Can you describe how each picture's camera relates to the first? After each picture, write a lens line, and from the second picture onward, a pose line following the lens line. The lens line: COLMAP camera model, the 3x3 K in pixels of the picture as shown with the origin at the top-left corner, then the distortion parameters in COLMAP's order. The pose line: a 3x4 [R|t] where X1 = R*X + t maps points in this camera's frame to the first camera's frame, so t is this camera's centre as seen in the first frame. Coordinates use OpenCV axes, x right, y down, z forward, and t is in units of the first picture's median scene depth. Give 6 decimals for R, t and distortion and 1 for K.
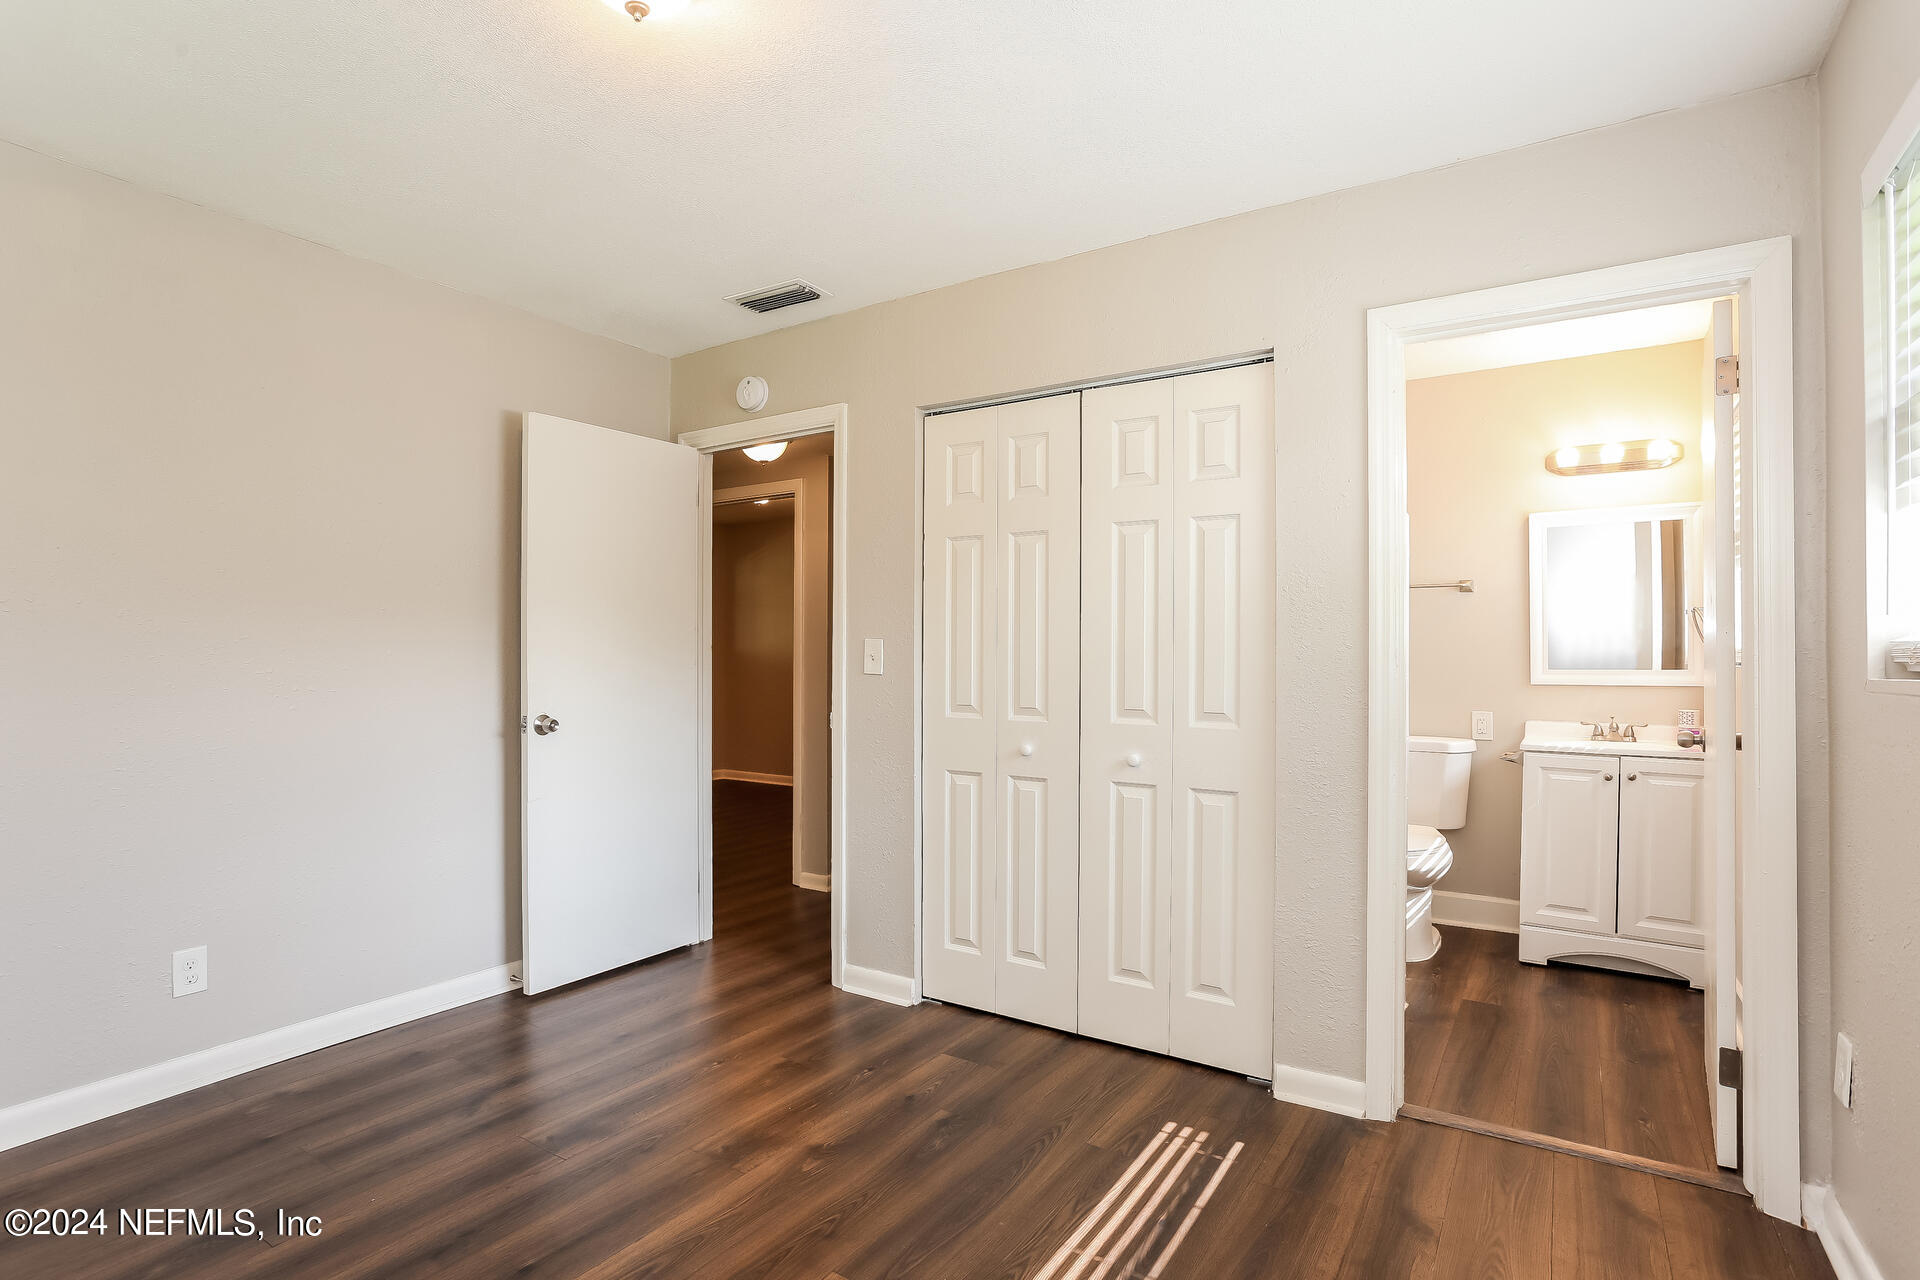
lens RADIAL K [[968.7, 0, 958.4], [0, 968.7, 638.5], [0, 0, 1]] dist [0.003847, 0.000000]
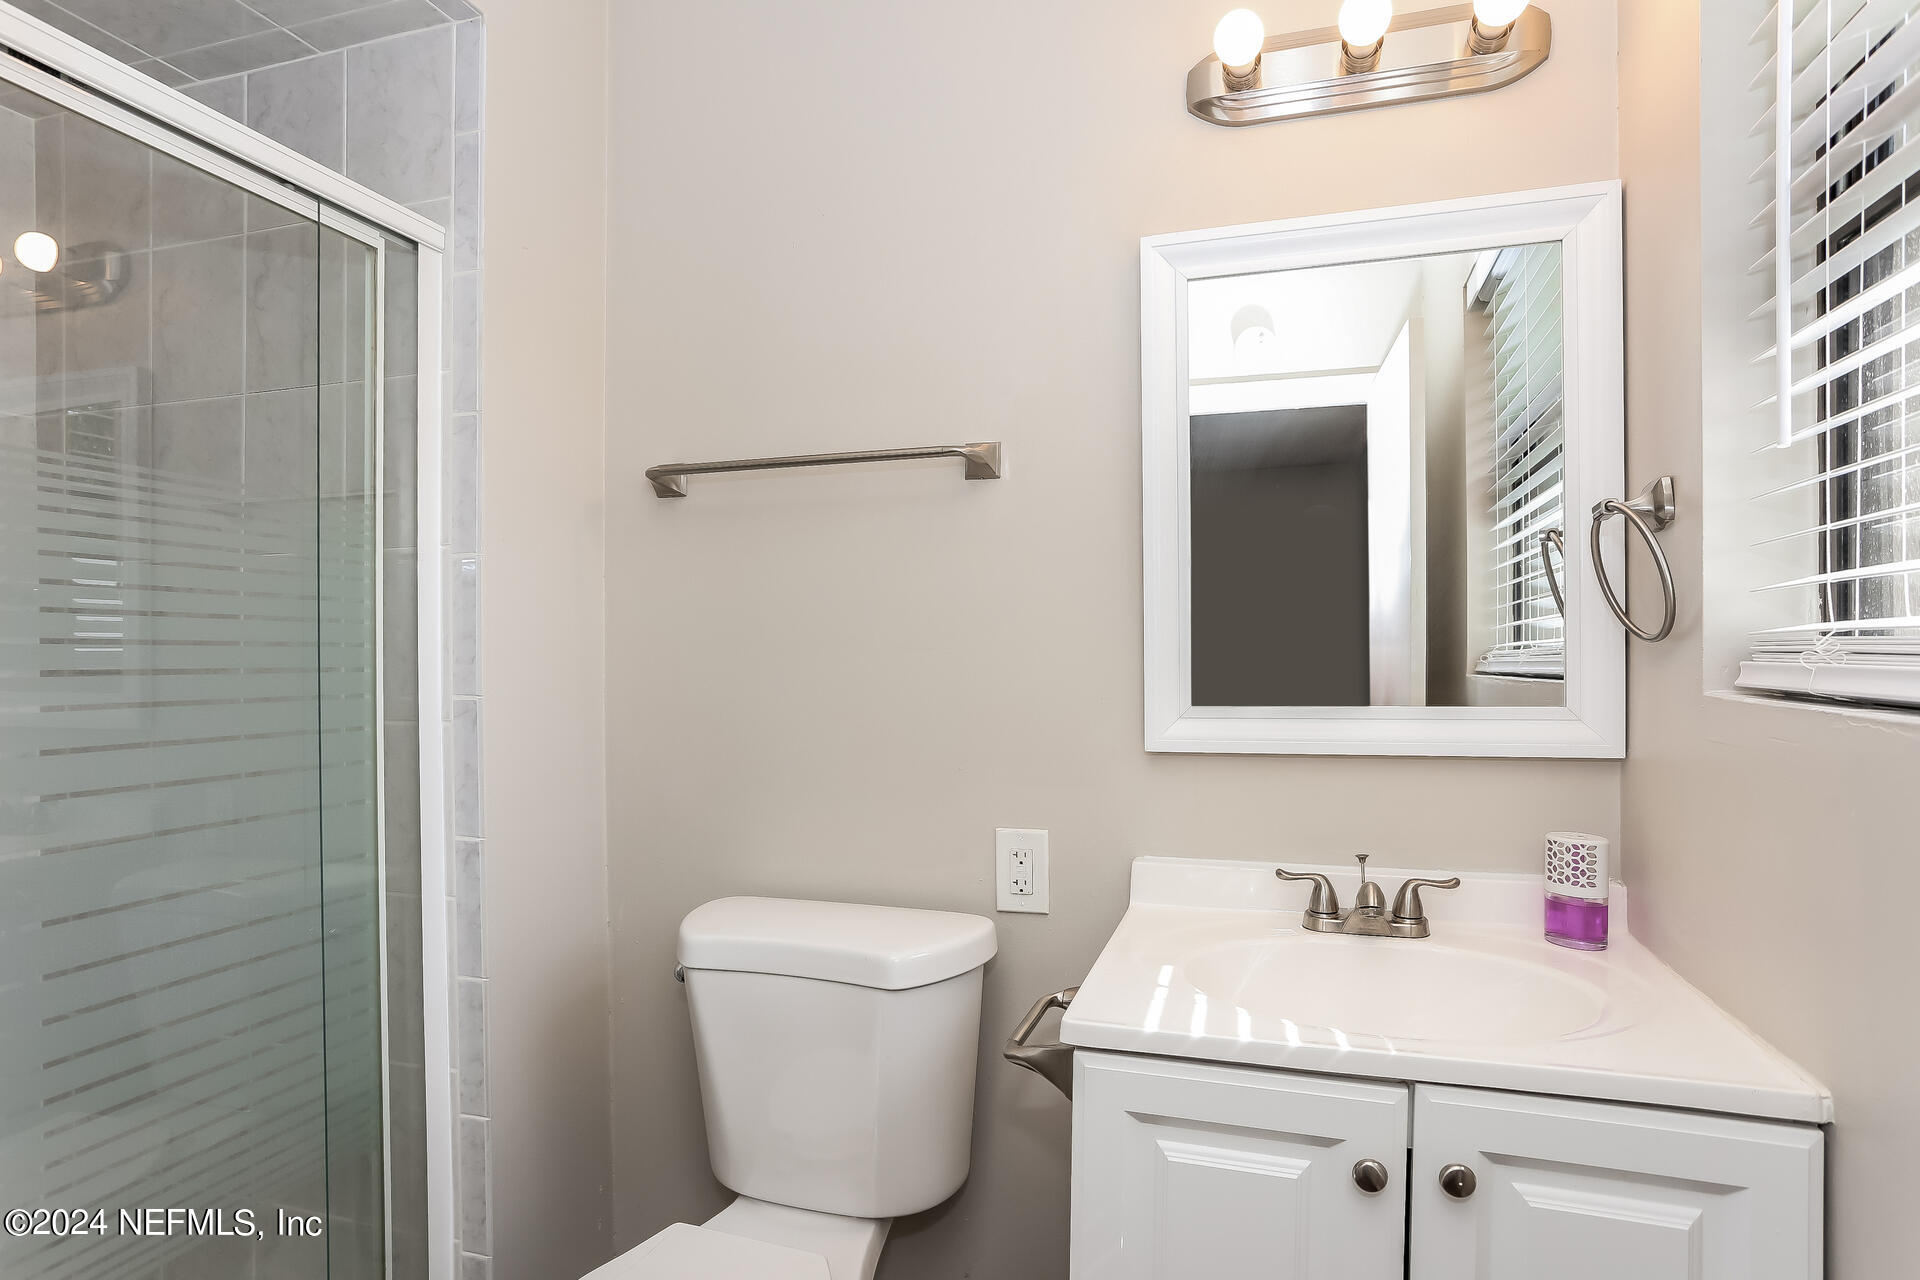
lens RADIAL K [[968.7, 0, 962.5], [0, 968.7, 654.7], [0, 0, 1]] dist [0.003847, 0.000000]
pose [[0.970115, 0.001980, 0.242639, 0.432321], [-0.005311, 0.999900, 0.013072, 0.009817], [-0.242589, -0.013970, 0.970028, 0.667680]]
